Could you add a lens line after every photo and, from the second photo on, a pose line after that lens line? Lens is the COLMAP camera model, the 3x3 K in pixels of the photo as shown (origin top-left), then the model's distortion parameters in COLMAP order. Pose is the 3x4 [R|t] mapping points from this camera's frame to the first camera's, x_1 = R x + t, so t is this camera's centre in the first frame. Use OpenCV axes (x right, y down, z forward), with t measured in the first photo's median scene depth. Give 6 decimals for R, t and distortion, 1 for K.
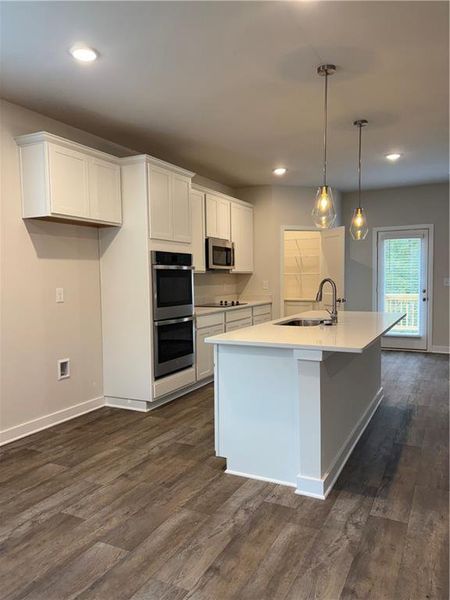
lens RADIAL K [[453.6, 0, 224.4], [0, 453.6, 307.4], [0, 0, 1]] dist [0.054482, -0.000964]
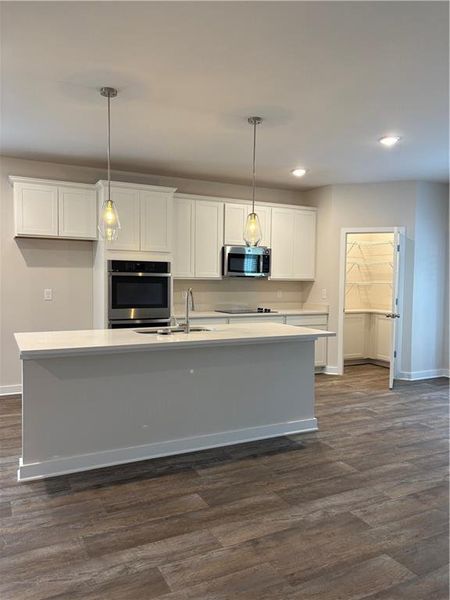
lens RADIAL K [[454.3, 0, 225.0], [0, 454.3, 300.0], [0, 0, 1]] dist [0.076841, -0.132703]
pose [[0.799204, 0.043171, -0.599507, 0.581073], [-0.059091, 0.998229, -0.006891, -0.022590], [0.598148, 0.040933, 0.800340, 0.174823]]
